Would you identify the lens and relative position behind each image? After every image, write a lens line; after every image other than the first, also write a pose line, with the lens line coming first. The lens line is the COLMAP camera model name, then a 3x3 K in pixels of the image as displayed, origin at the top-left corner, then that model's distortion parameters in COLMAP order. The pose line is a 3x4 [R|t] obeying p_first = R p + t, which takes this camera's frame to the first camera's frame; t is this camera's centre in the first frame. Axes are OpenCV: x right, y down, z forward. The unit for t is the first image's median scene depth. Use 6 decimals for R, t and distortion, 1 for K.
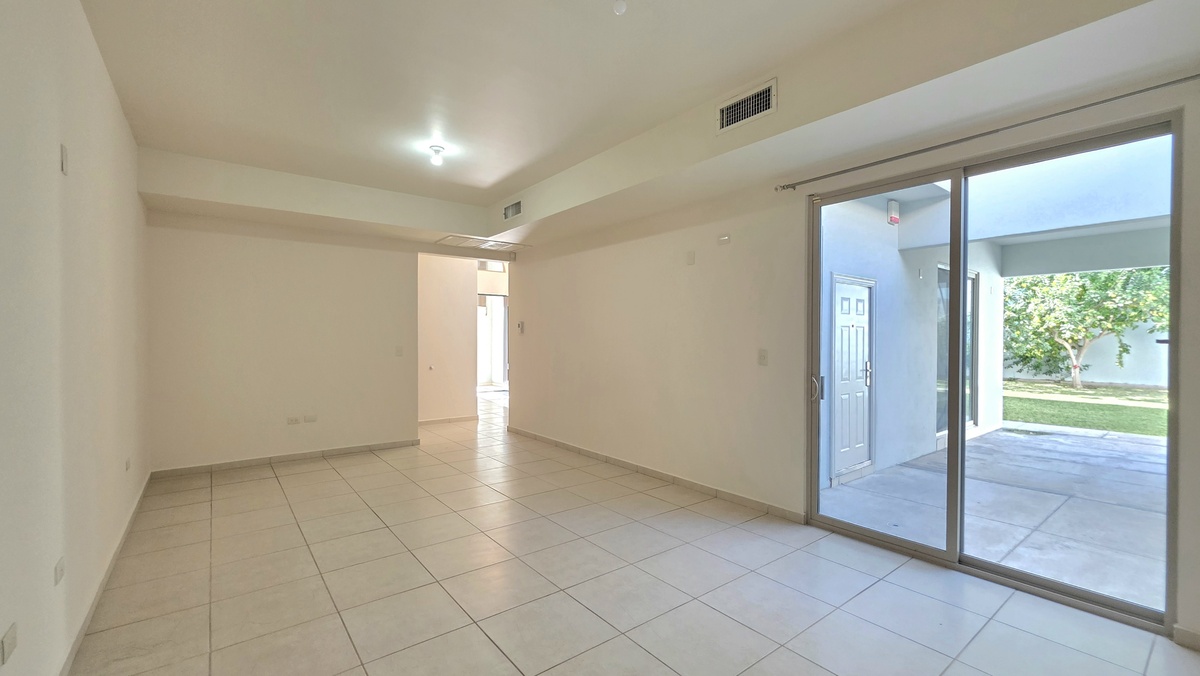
lens RADIAL K [[496.0, 0, 600.4], [0, 496.0, 342.0], [0, 0, 1]] dist [0.005067, 0.000044]
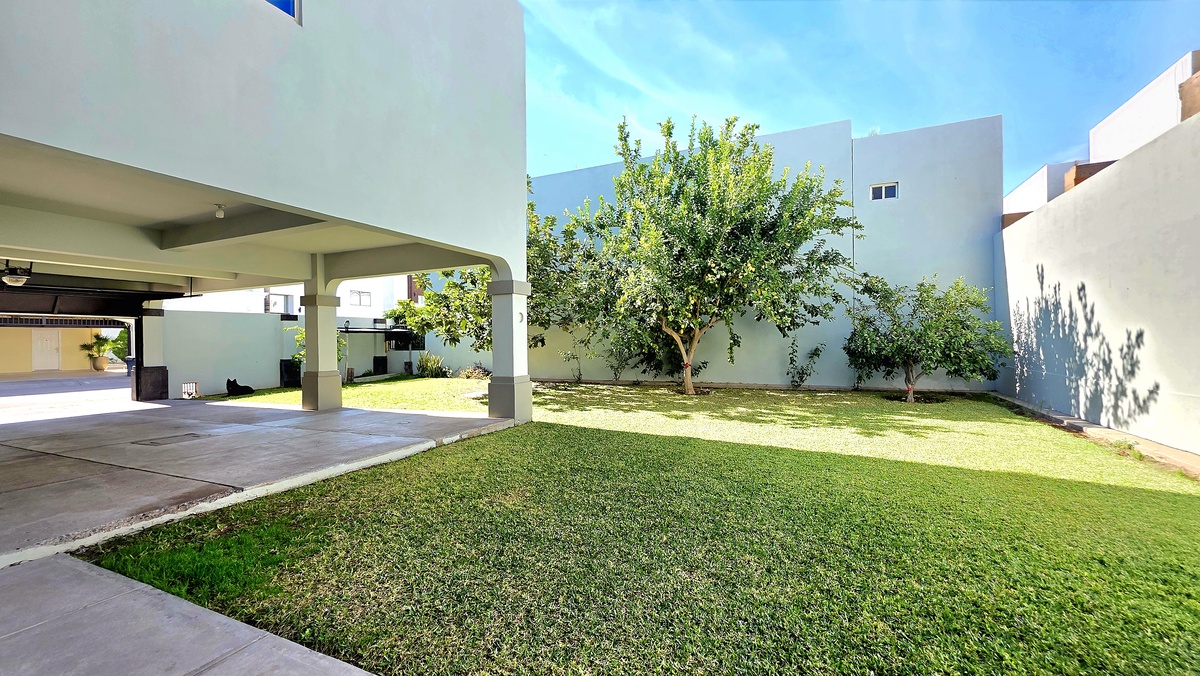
lens RADIAL K [[496.0, 0, 604.8], [0, 496.0, 342.8], [0, 0, 1]] dist [0.005067, 0.000044]
pose [[0.886344, -0.015730, 0.462760, 0.504146], [0.015892, 0.999867, 0.003550, 0.010978], [-0.462755, 0.004208, 0.886476, 0.398392]]
